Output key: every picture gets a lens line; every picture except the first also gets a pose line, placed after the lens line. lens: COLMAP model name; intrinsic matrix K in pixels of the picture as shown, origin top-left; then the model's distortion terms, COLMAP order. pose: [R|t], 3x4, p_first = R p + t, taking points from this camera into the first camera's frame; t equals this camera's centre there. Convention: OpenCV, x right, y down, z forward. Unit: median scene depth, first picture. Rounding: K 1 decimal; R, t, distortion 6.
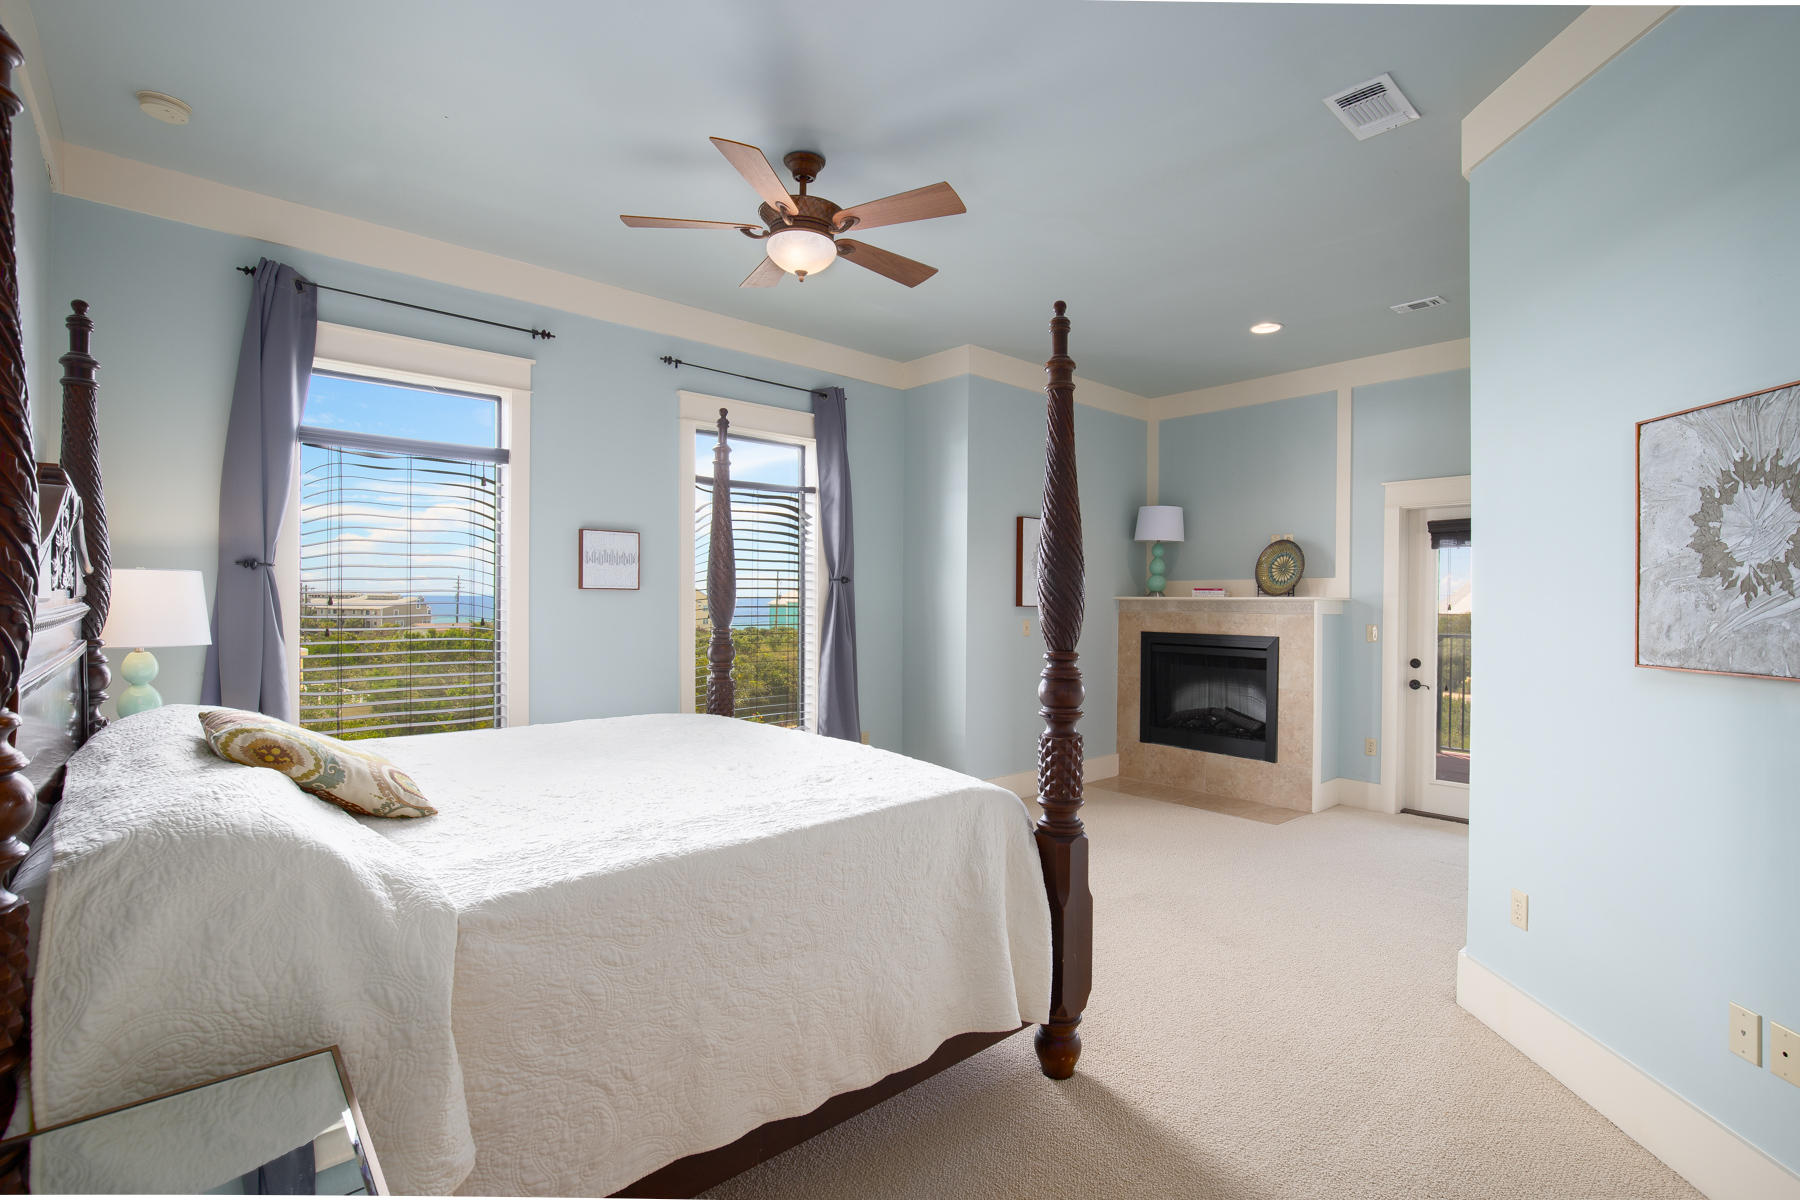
lens RADIAL K [[836.1, 0, 901.9], [0, 836.1, 590.3], [0, 0, 1]] dist [-0.031791, 0.000551]
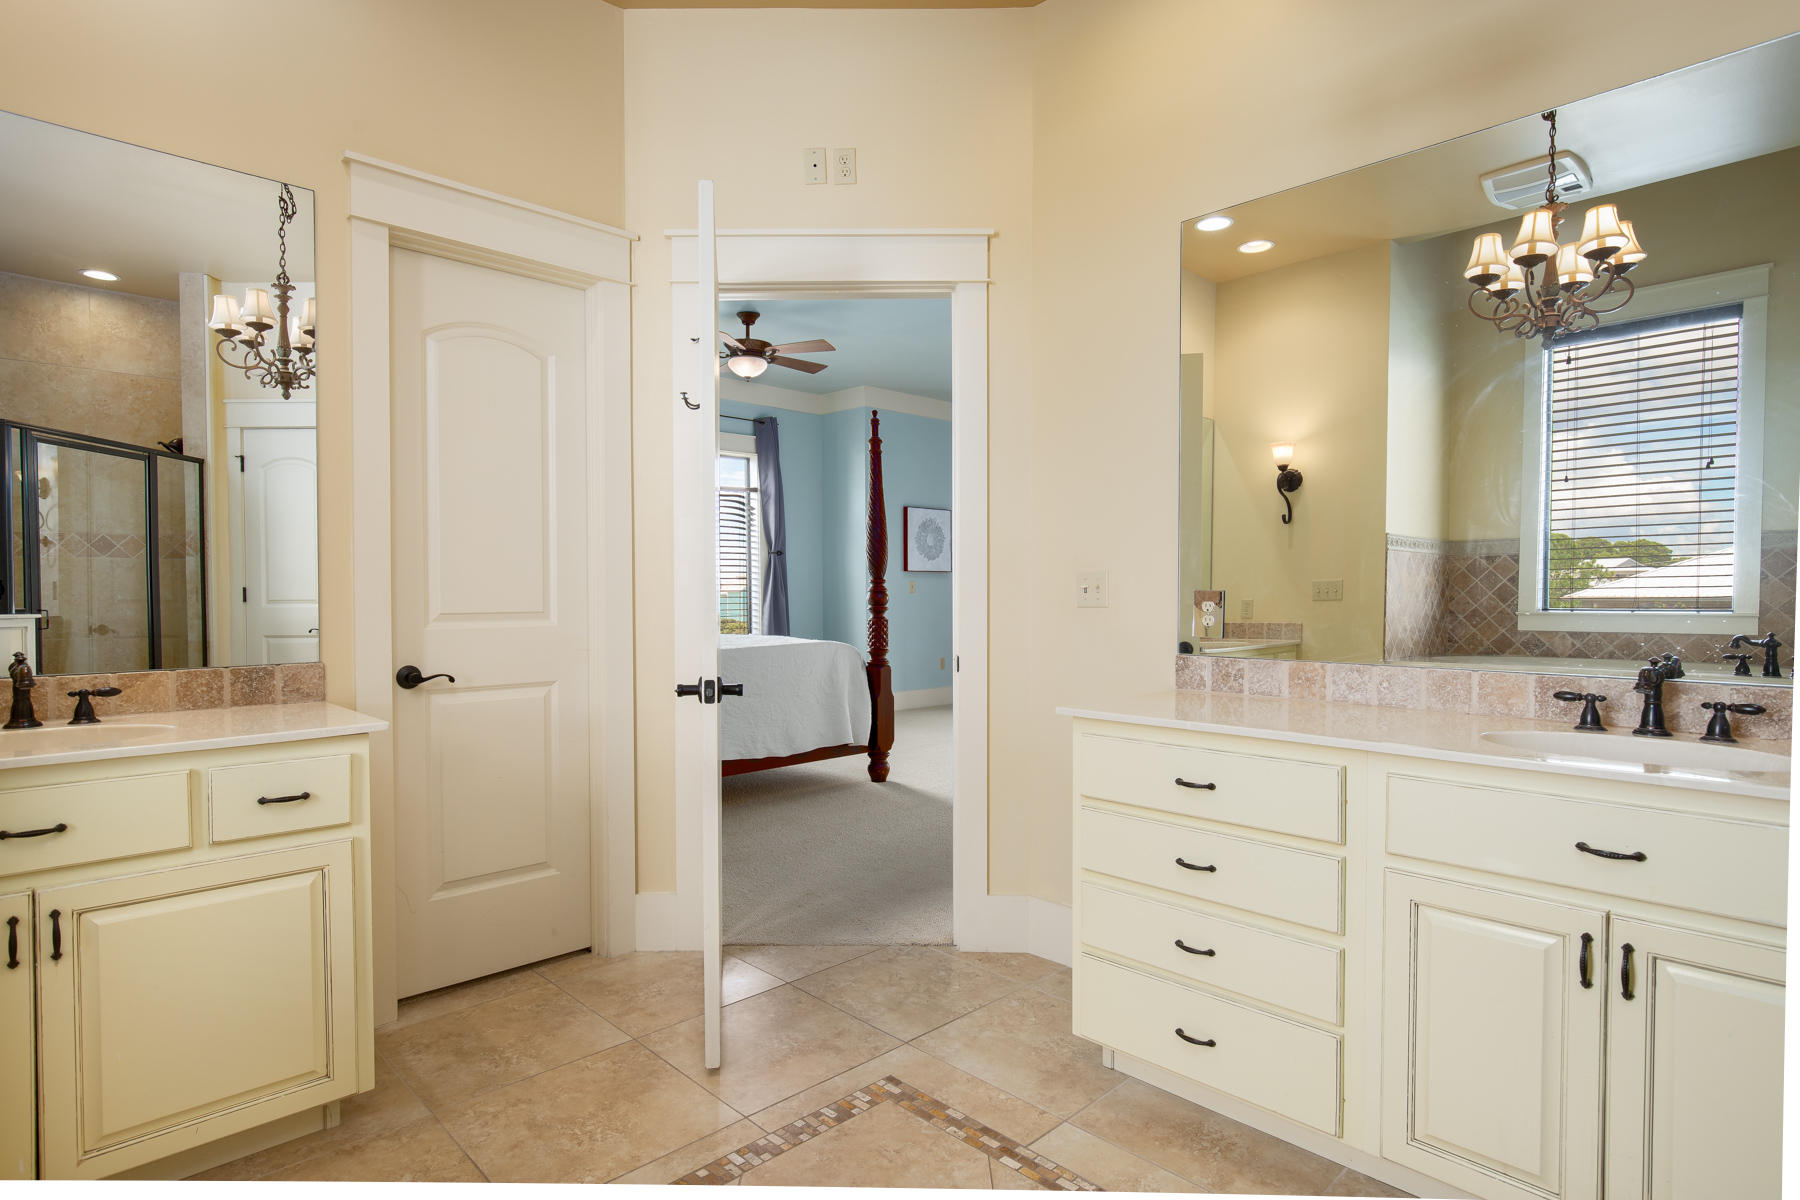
lens RADIAL K [[929.6, 0, 908.4], [0, 929.6, 588.4], [0, 0, 1]] dist [-0.023211, -0.000010]
pose [[0.998312, -0.013701, 0.056433, 0.107578], [0.012958, 0.999825, 0.013516, 0.052625], [-0.056609, -0.012761, 0.998315, -1.040248]]
